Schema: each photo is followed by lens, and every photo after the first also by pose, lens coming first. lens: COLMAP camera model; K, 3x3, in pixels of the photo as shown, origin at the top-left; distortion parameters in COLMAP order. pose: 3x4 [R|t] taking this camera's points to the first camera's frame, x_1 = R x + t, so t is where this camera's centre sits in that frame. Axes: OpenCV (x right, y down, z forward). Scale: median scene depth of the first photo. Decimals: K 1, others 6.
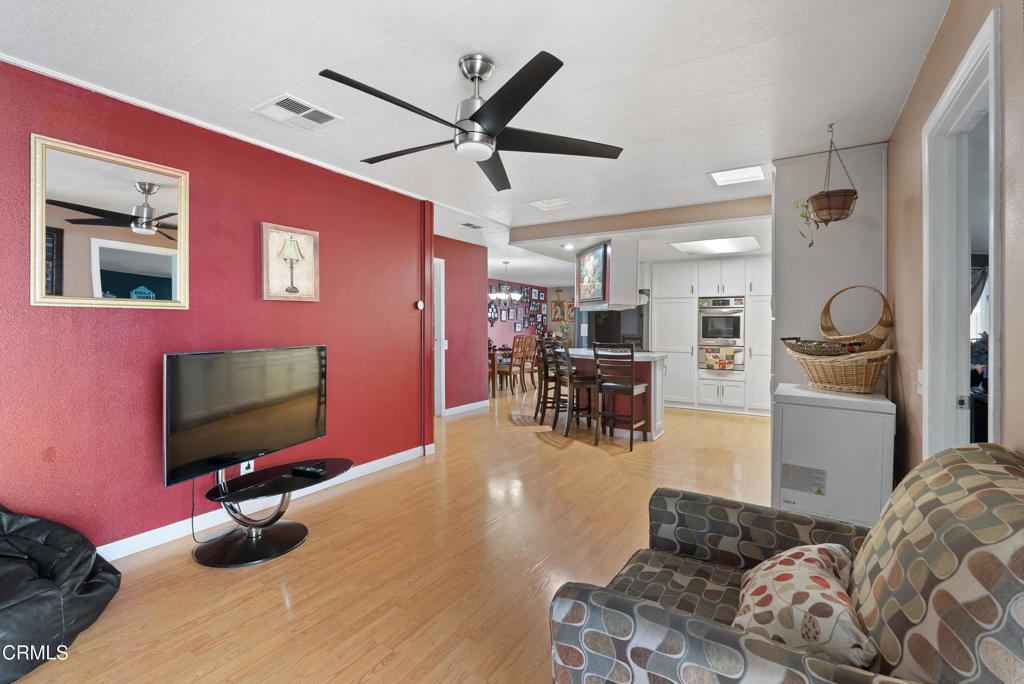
lens RADIAL K [[478.3, 0, 516.6], [0, 478.3, 324.4], [0, 0, 1]] dist [-0.000742, -0.000088]
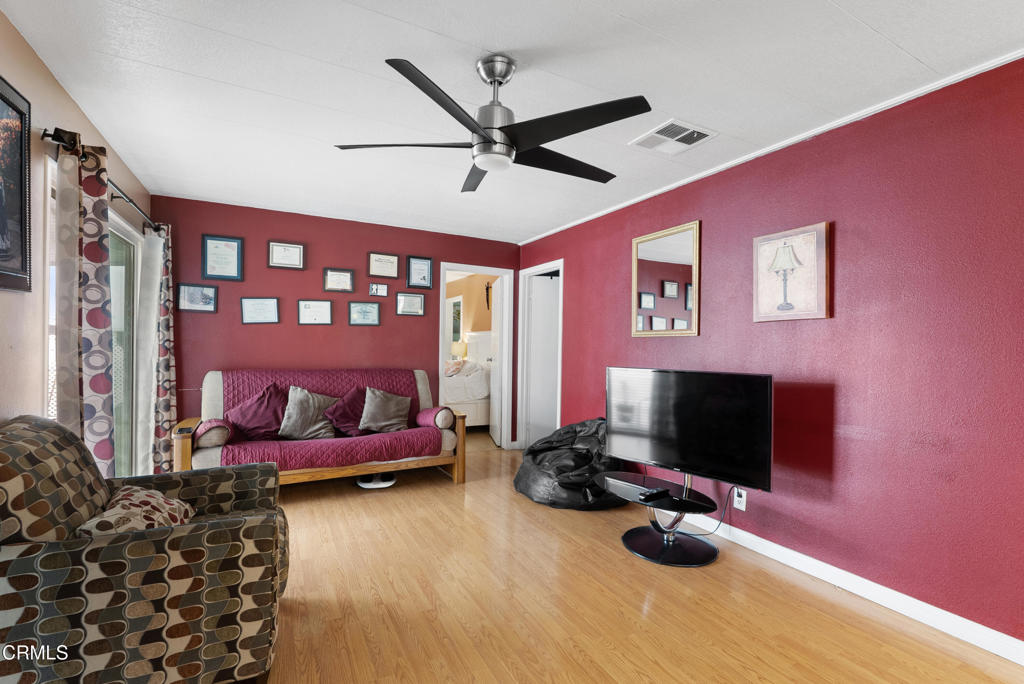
lens RADIAL K [[447.1, 0, 512.0], [0, 447.1, 342.0], [0, 0, 1]] dist [-0.001739, -0.000174]
pose [[-0.503440, -0.007596, -0.863997, 0.450631], [-0.007069, 0.999964, -0.004673, -0.004976], [0.864001, 0.003755, -0.503475, 1.027331]]
